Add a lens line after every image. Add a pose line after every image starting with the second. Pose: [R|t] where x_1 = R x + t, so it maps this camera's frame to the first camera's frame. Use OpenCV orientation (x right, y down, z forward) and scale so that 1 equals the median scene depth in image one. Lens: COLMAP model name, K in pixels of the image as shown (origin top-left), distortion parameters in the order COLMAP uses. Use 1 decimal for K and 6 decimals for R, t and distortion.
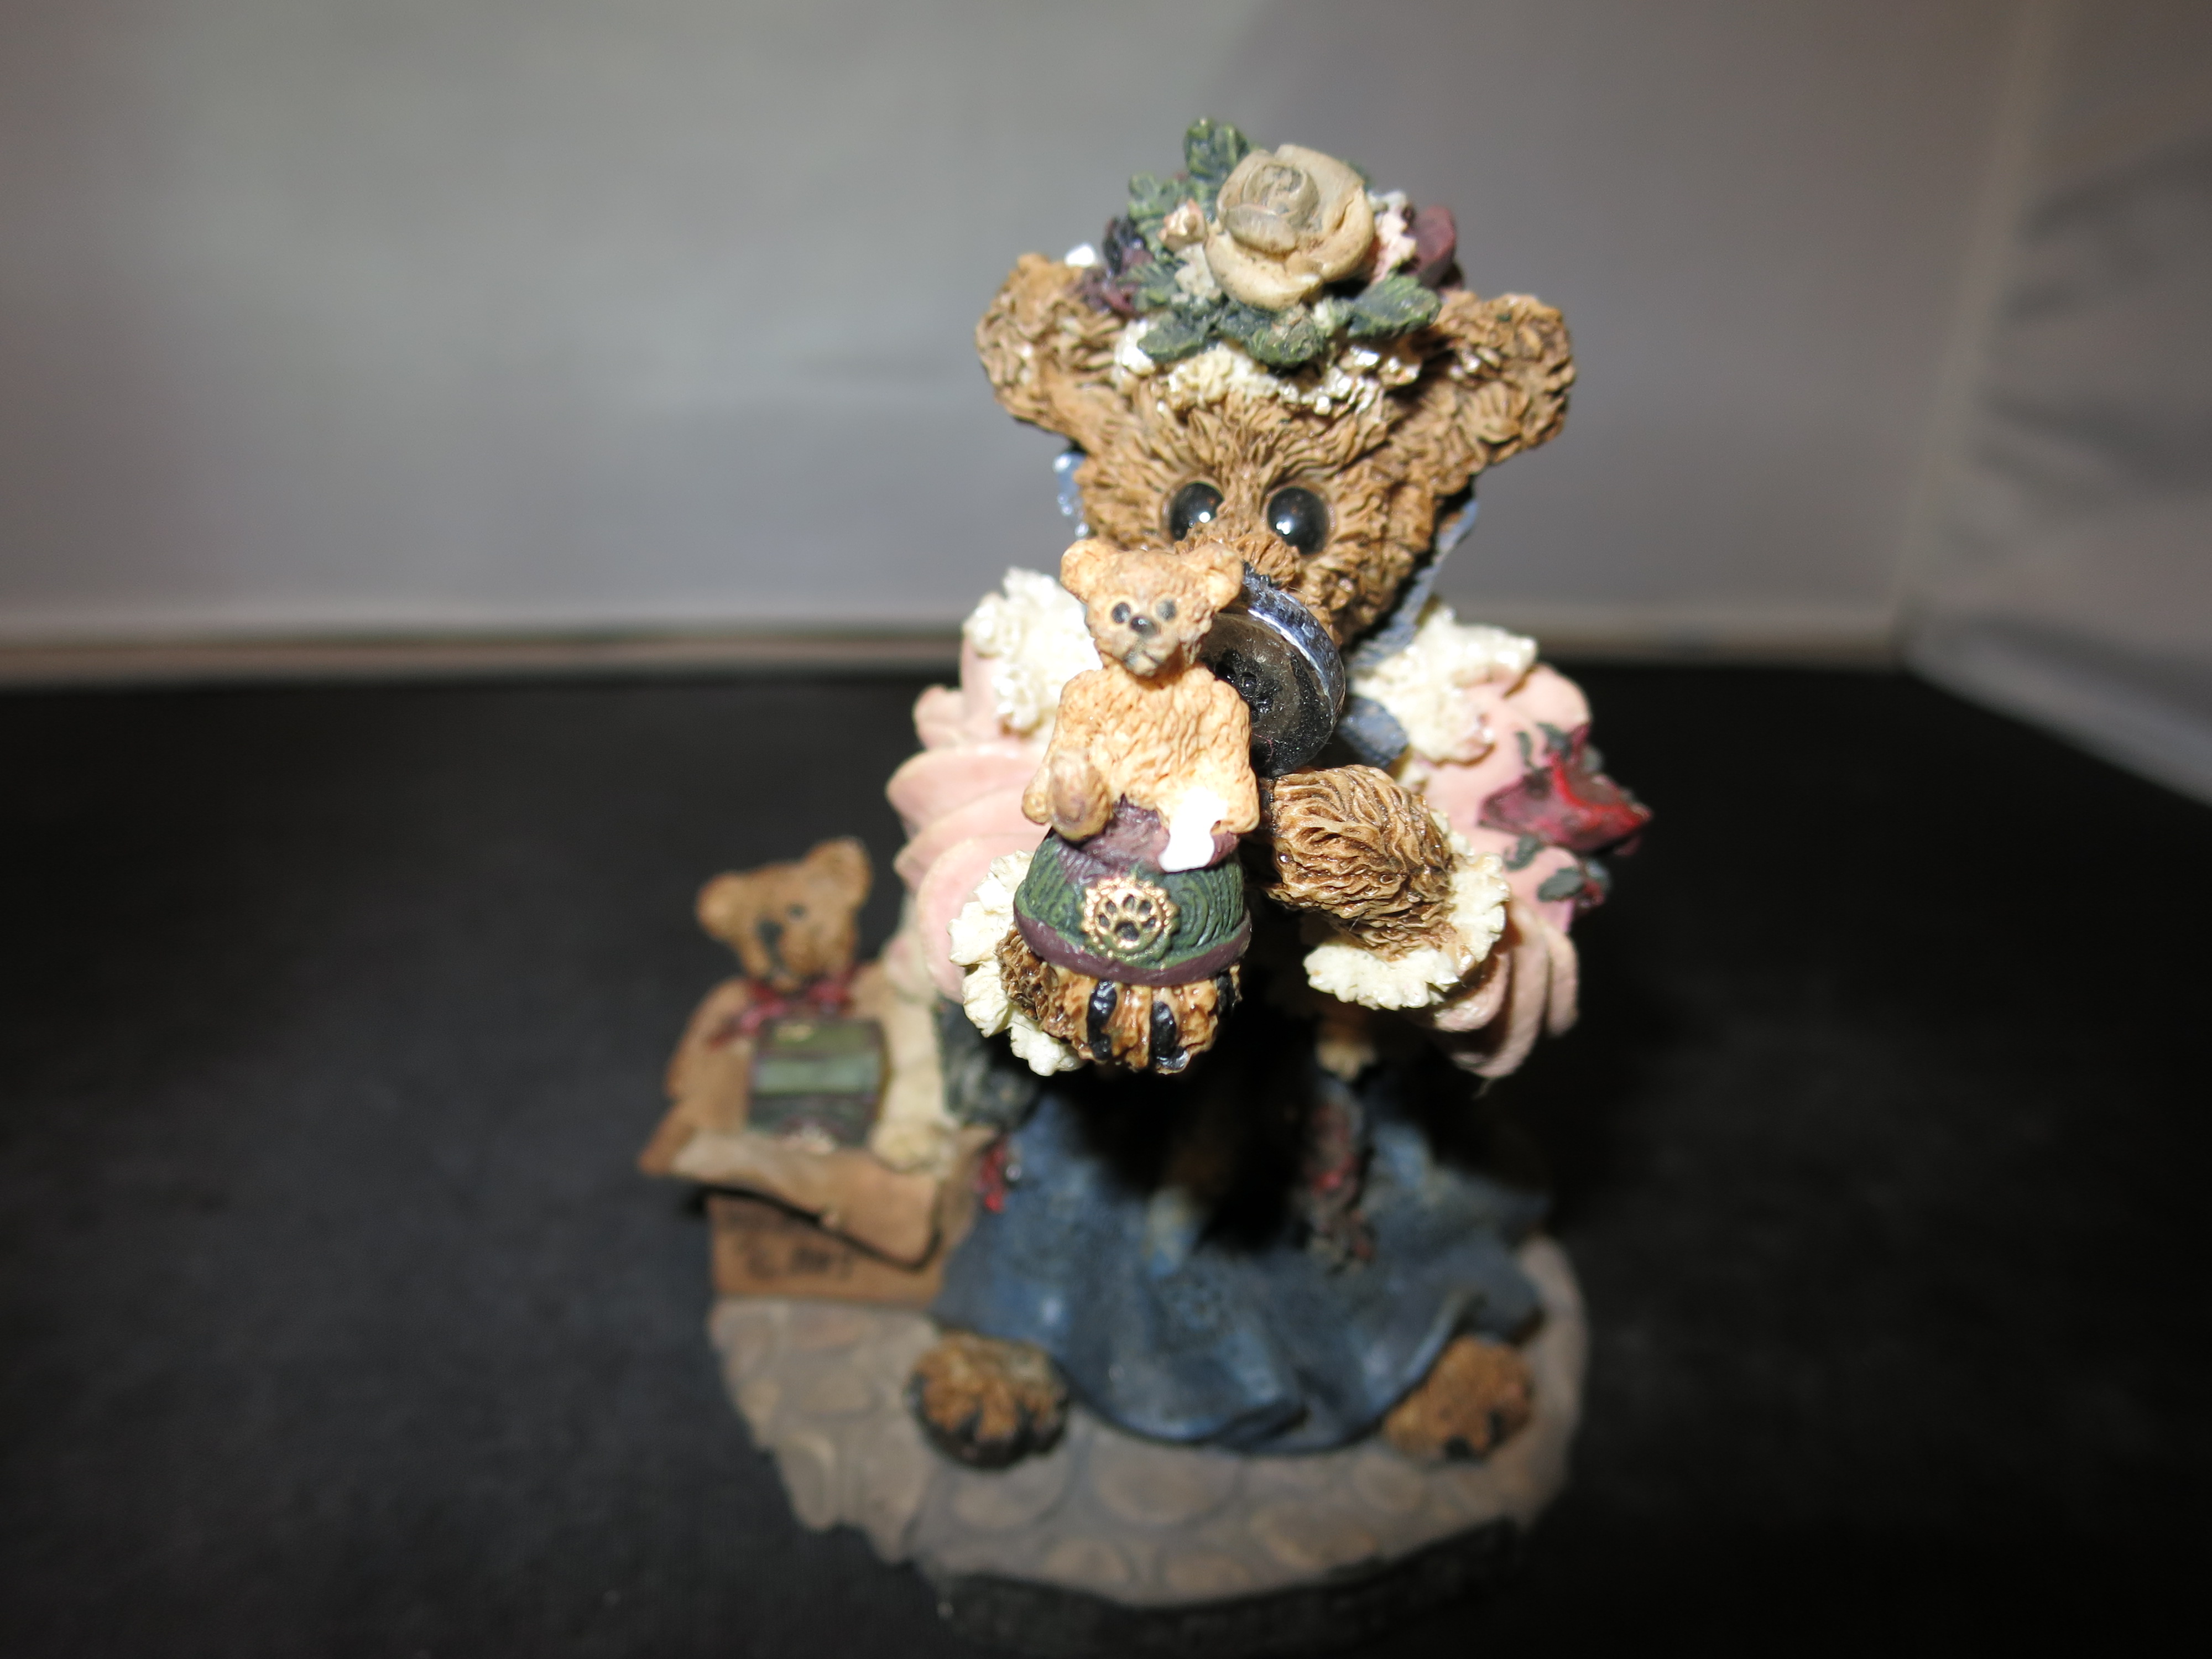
lens RADIAL K [[1547.6, 0, 1105.7], [0, 1547.6, 833.8], [0, 0, 1]] dist [-0.047922, 0.013962]
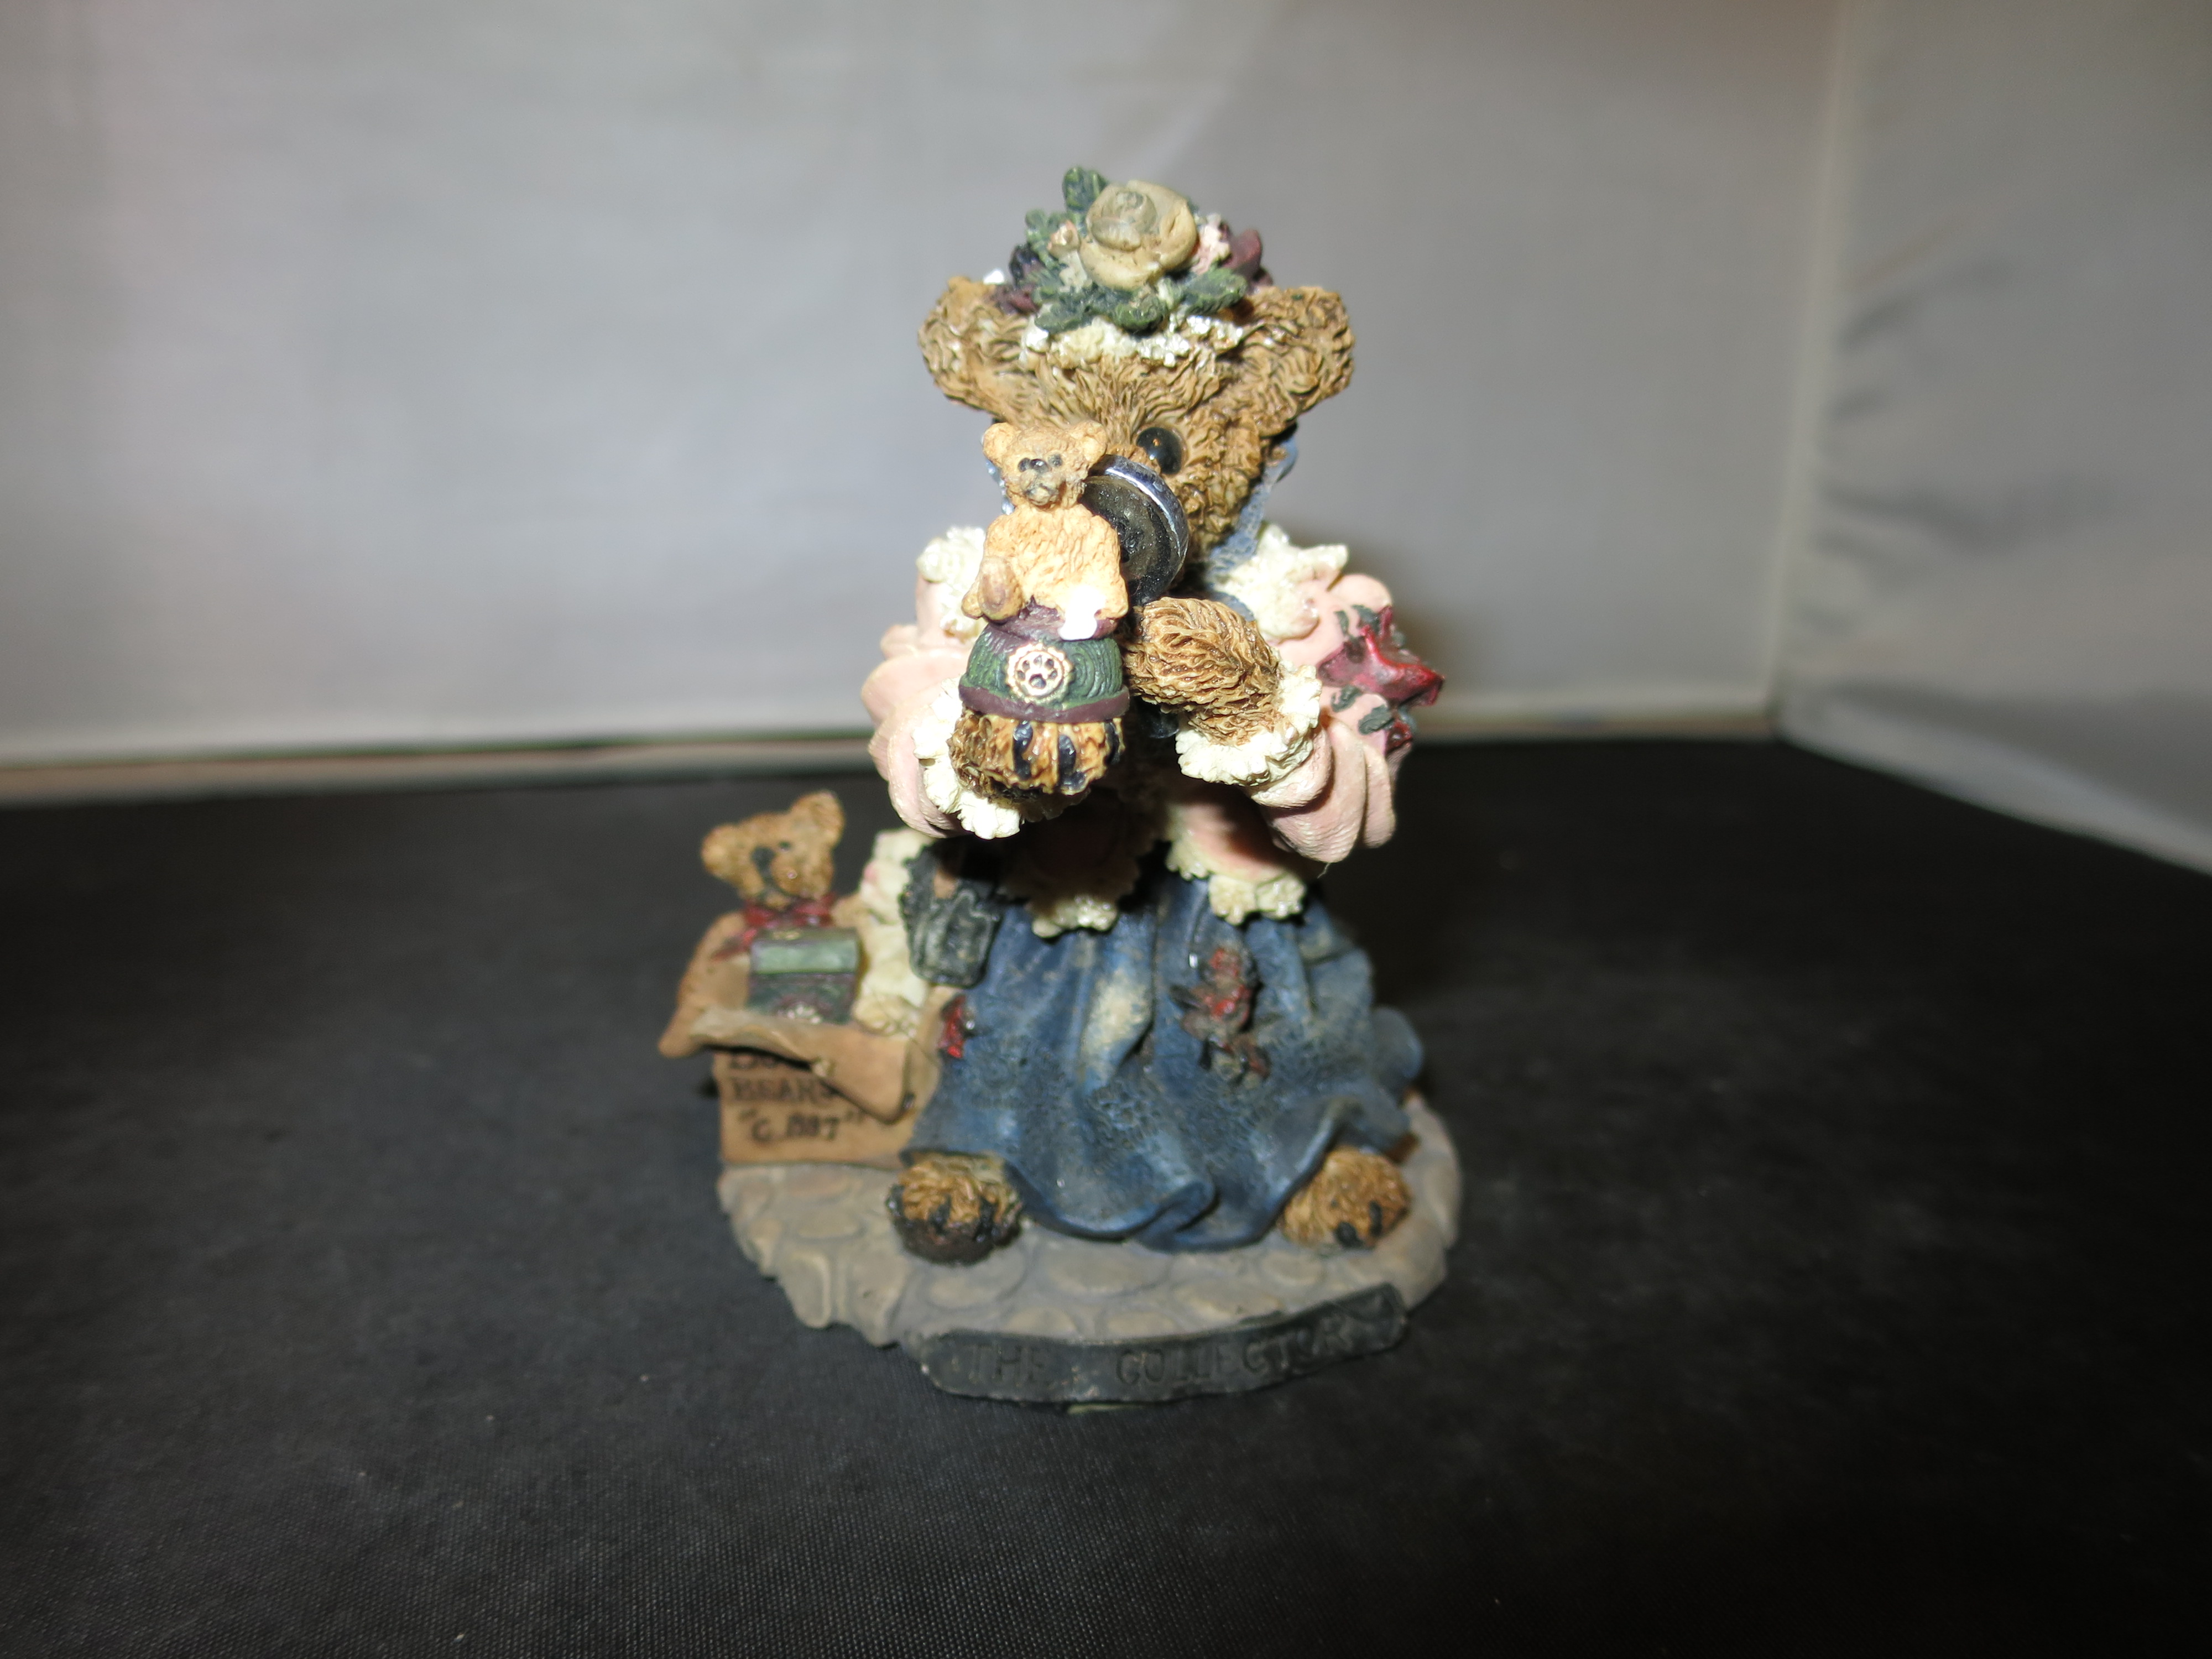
lens RADIAL K [[1547.6, 0, 1103.8], [0, 1547.6, 828.4], [0, 0, 1]] dist [-0.047922, 0.013962]
pose [[0.998635, -0.042144, 0.030868, 0.015820], [0.045506, 0.991992, -0.117820, 0.234636], [-0.025656, 0.119064, 0.992555, -0.256186]]
